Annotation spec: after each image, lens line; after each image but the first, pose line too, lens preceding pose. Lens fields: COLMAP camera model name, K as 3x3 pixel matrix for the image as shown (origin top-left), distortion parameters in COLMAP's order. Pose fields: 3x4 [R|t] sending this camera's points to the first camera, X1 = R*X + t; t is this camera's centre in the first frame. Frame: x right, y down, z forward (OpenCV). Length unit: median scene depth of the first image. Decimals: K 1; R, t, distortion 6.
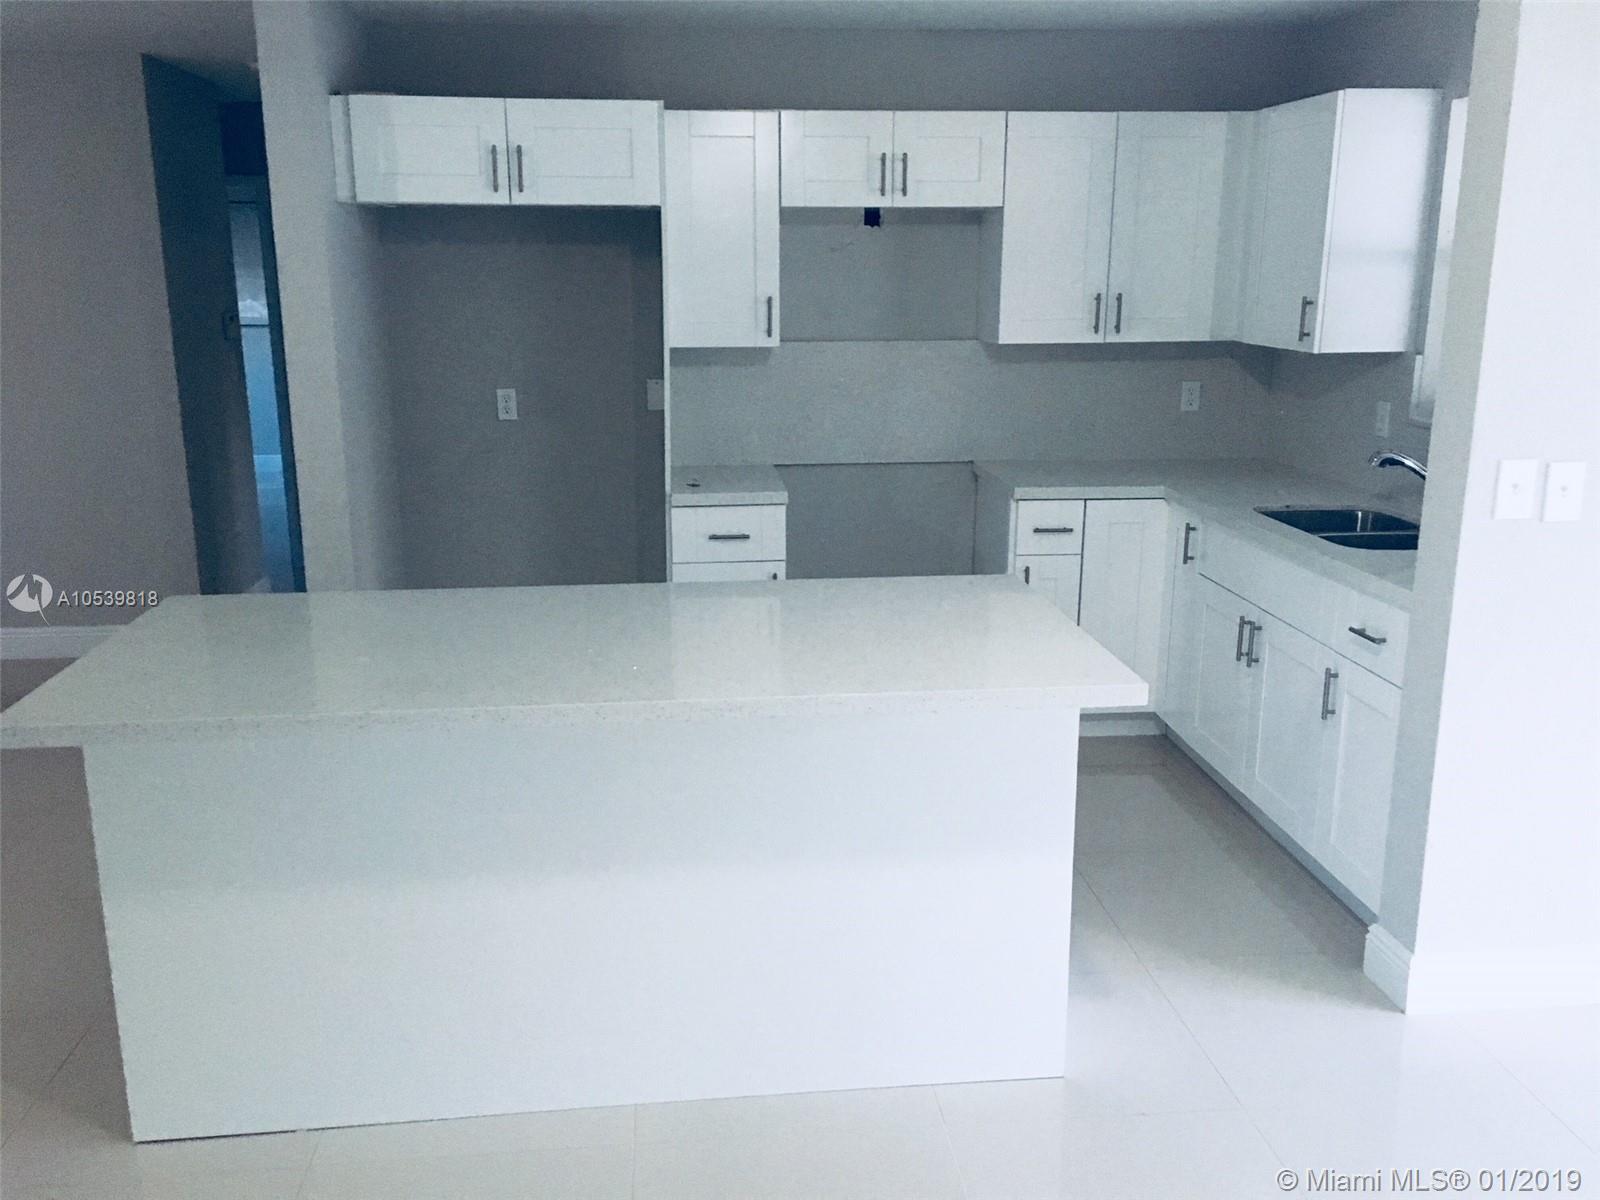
lens RADIAL K [[1347.4, 0, 800.0], [0, 1347.4, 600.0], [0, 0, 1]] dist [0.069076, -0.133533]
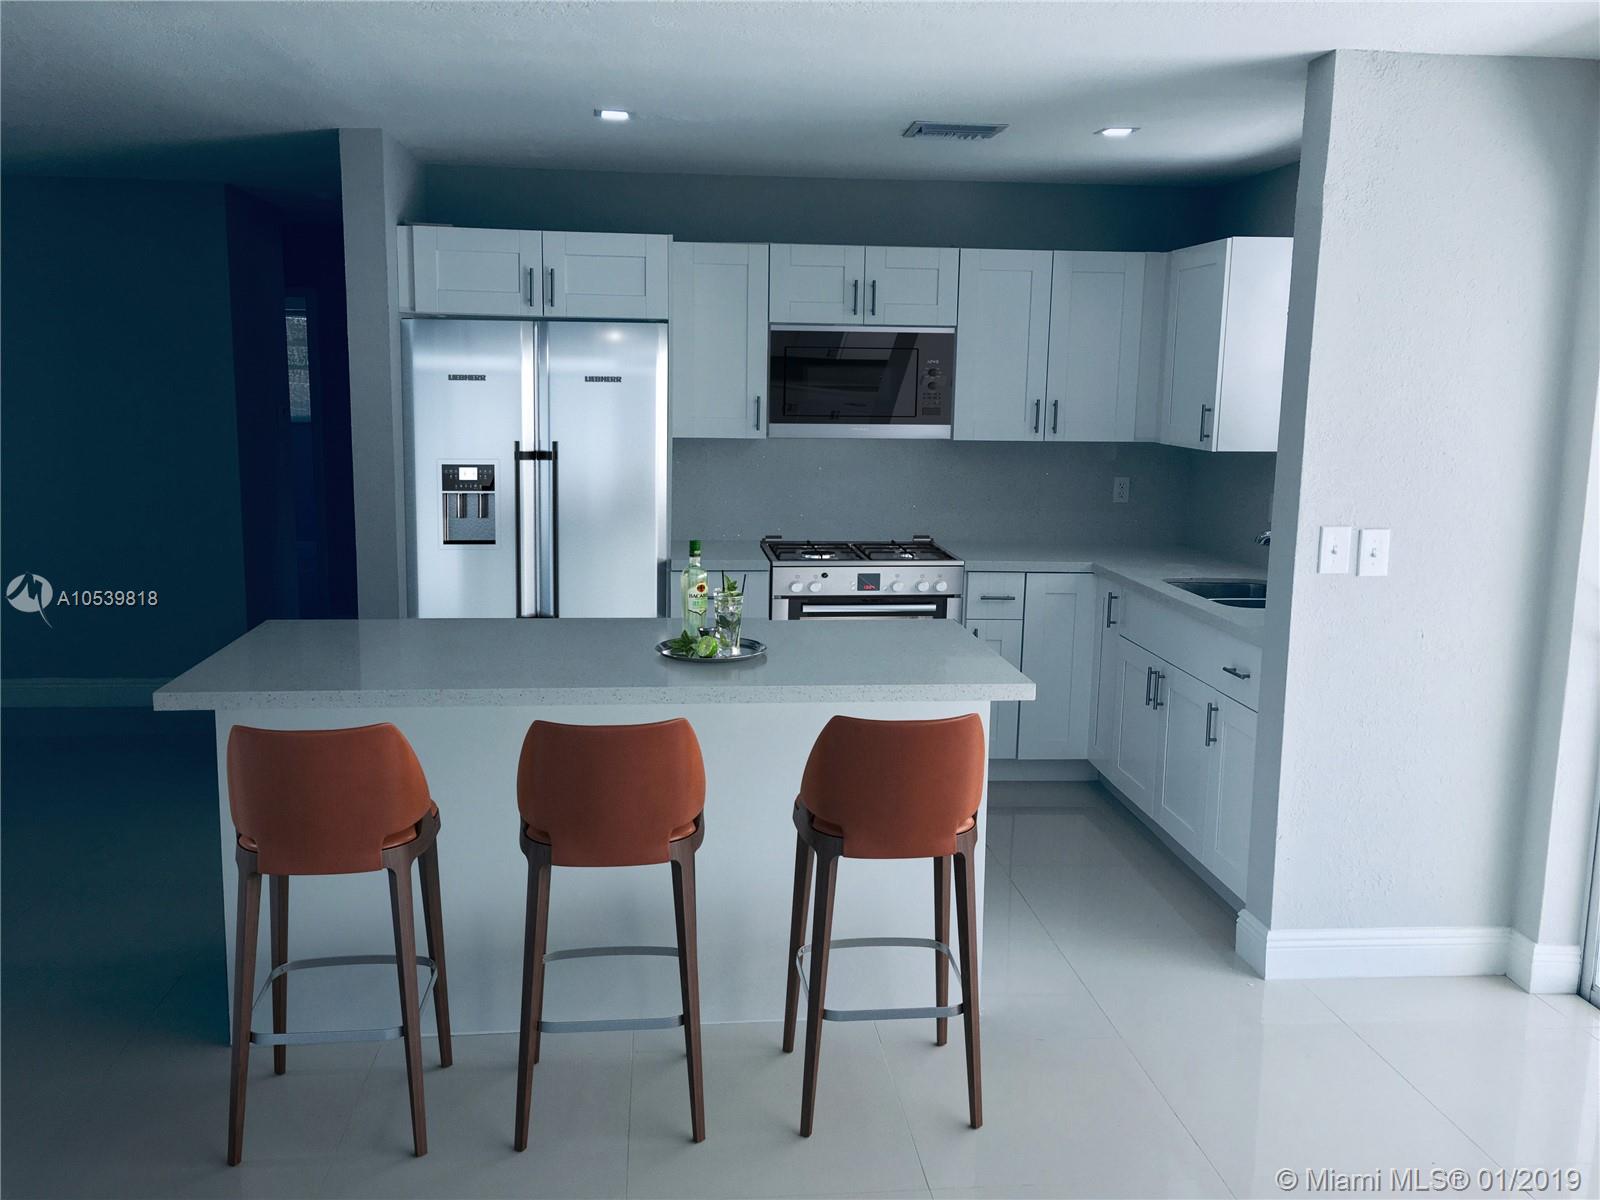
lens RADIAL K [[1344.2, 0, 800.0], [0, 1344.2, 600.0], [0, 0, 1]] dist [0.004508, 0.001035]
pose [[0.999837, 0.016982, 0.006205, 0.010637], [-0.016433, 0.996676, -0.079796, 0.049236], [-0.007540, 0.079681, 0.996792, -0.167024]]
